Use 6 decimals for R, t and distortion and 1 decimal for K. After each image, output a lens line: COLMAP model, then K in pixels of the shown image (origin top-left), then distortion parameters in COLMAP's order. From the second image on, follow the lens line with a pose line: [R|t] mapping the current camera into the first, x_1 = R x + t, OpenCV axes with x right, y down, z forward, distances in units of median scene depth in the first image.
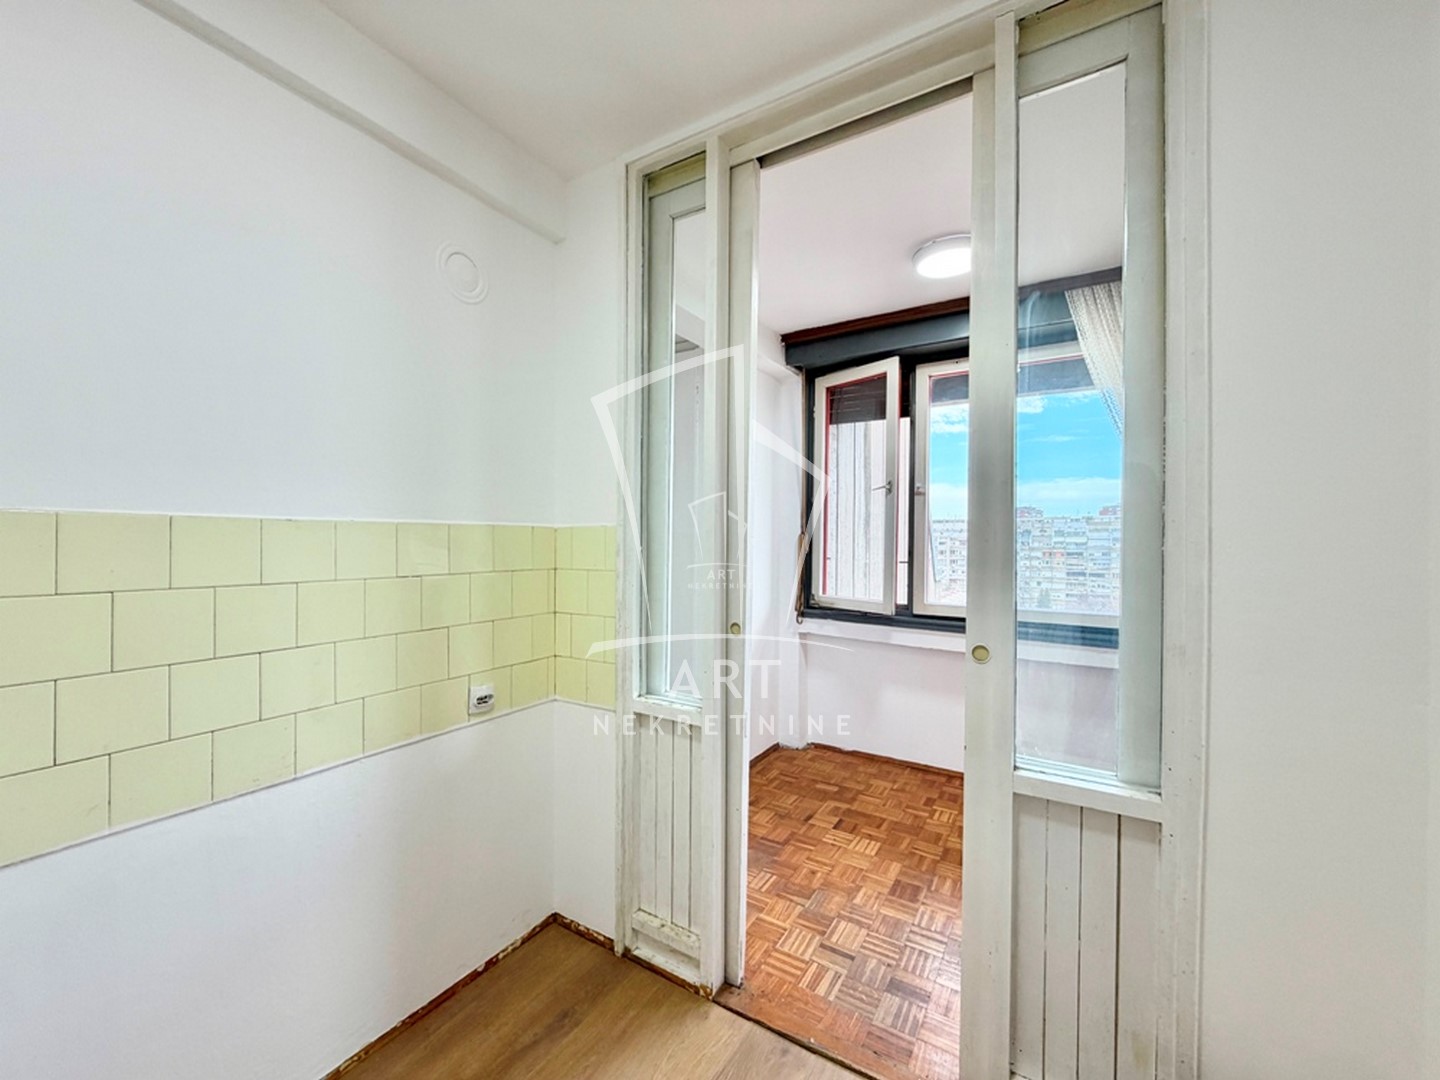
lens RADIAL K [[573.2, 0, 716.0], [0, 573.2, 541.4], [0, 0, 1]] dist [0.000394, -0.000062]
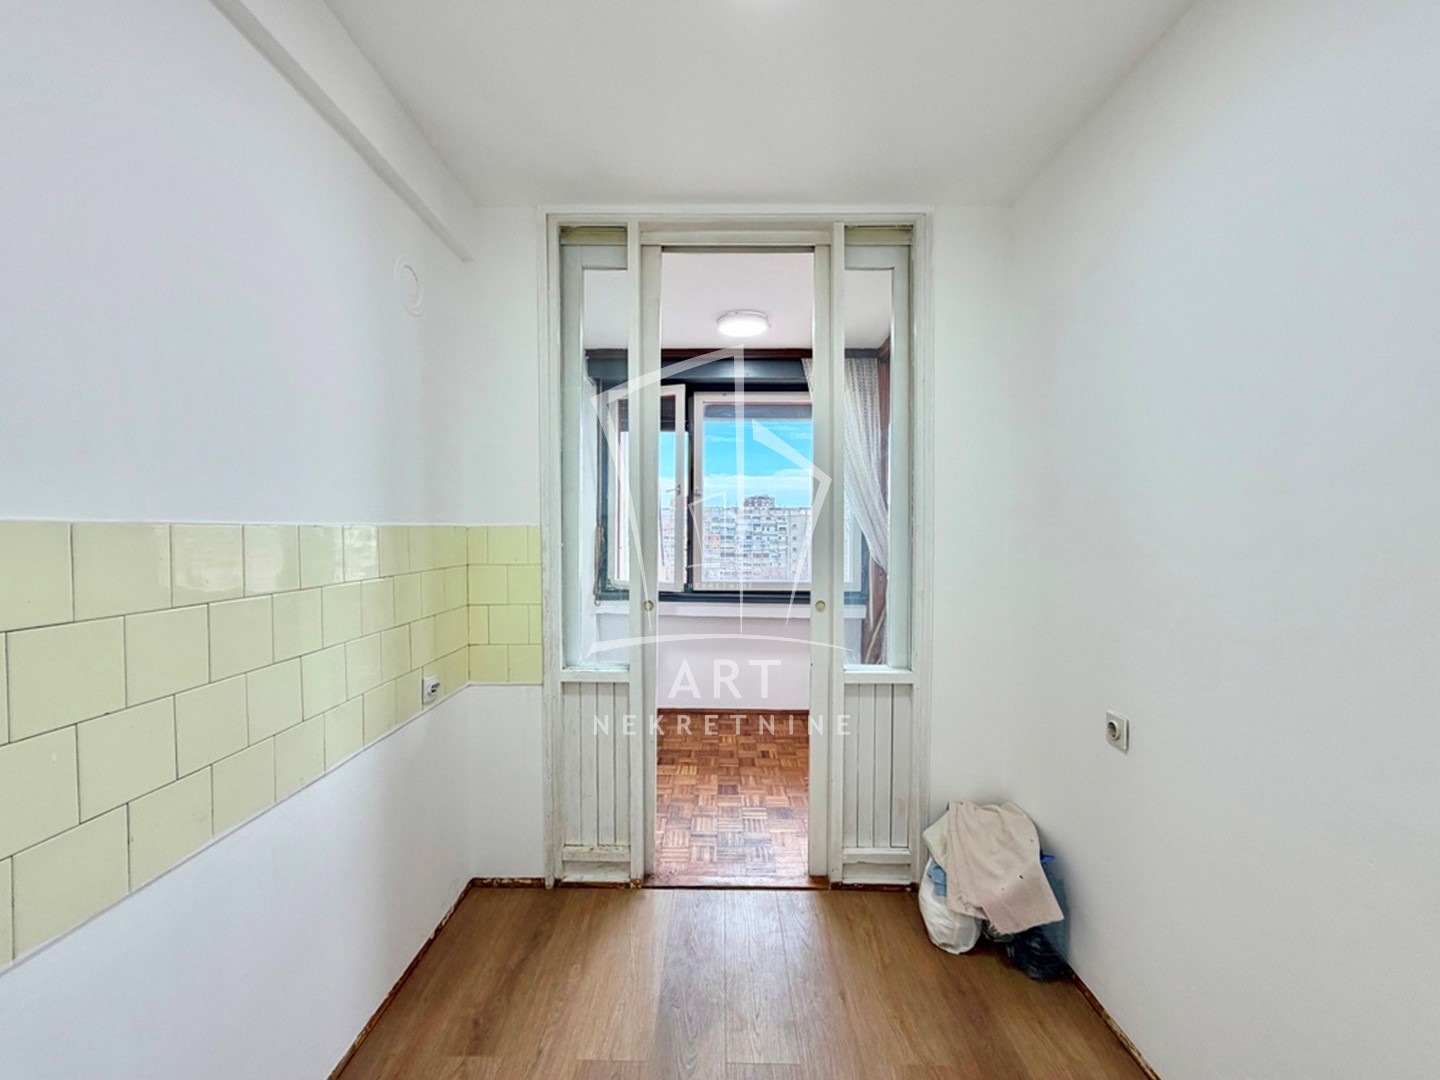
lens RADIAL K [[573.2, 0, 716.0], [0, 573.2, 541.4], [0, 0, 1]] dist [0.000394, -0.000062]
pose [[0.855863, -0.018664, 0.516865, -0.476855], [0.006631, 0.999663, 0.025117, -0.022371], [-0.517160, -0.018069, 0.855698, -0.180559]]
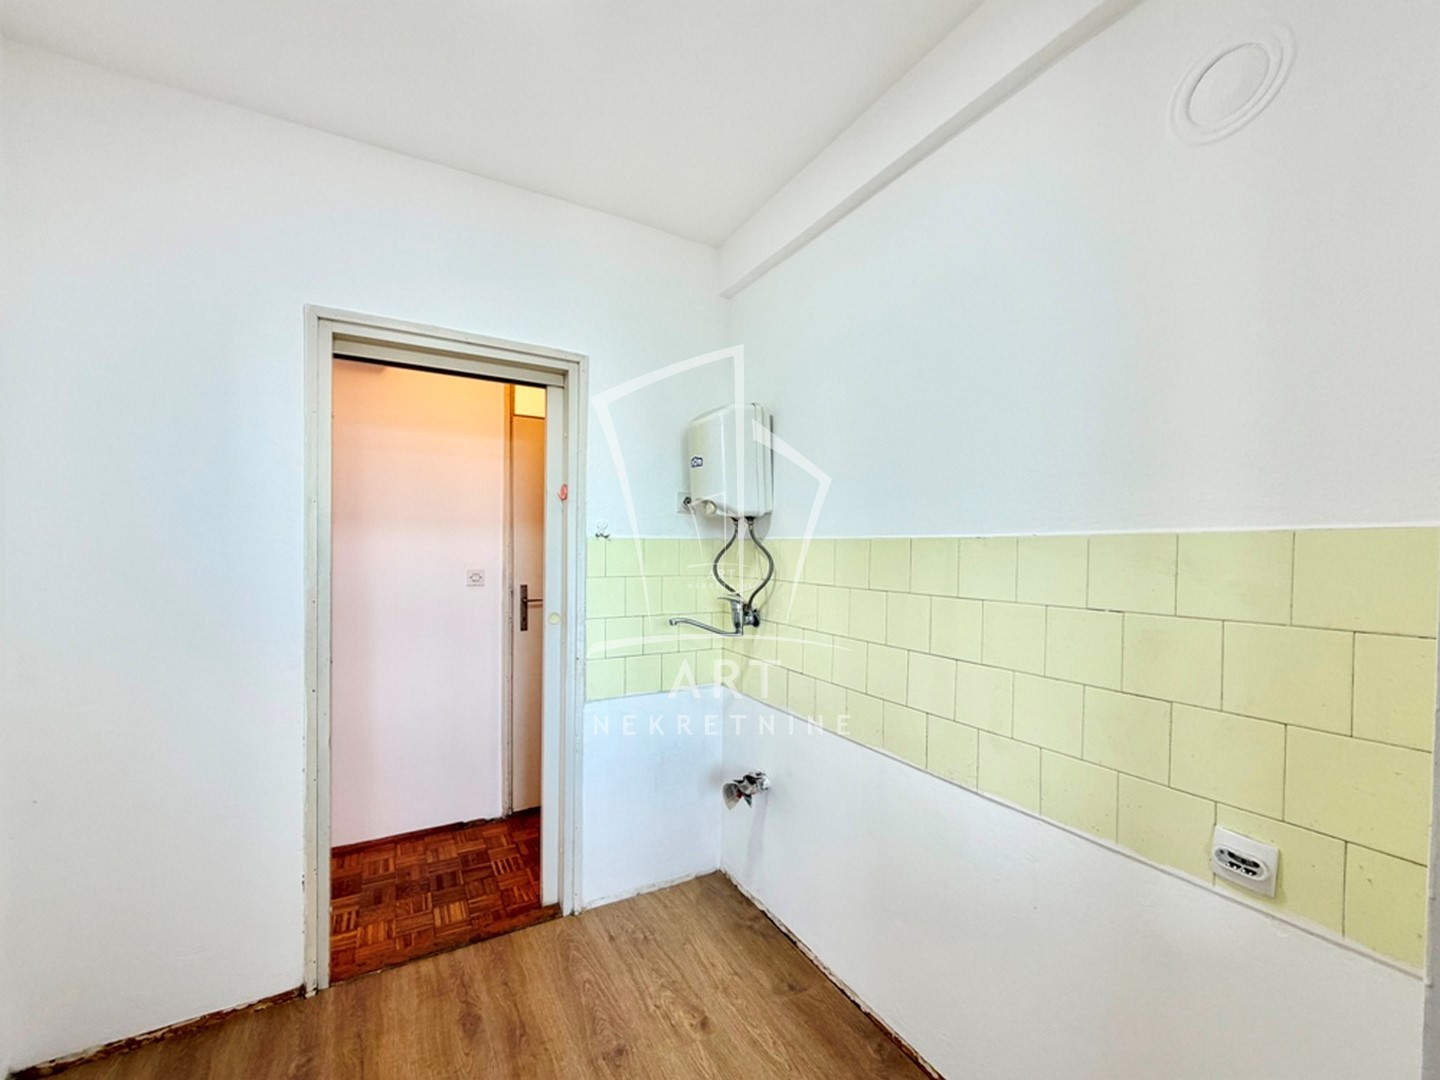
lens RADIAL K [[573.2, 0, 716.0], [0, 573.2, 541.4], [0, 0, 1]] dist [0.000394, -0.000062]
pose [[-0.478427, -0.012570, -0.878037, 0.276816], [0.002238, 0.999877, -0.015534, -0.011674], [0.878124, -0.009397, -0.478340, 0.789424]]
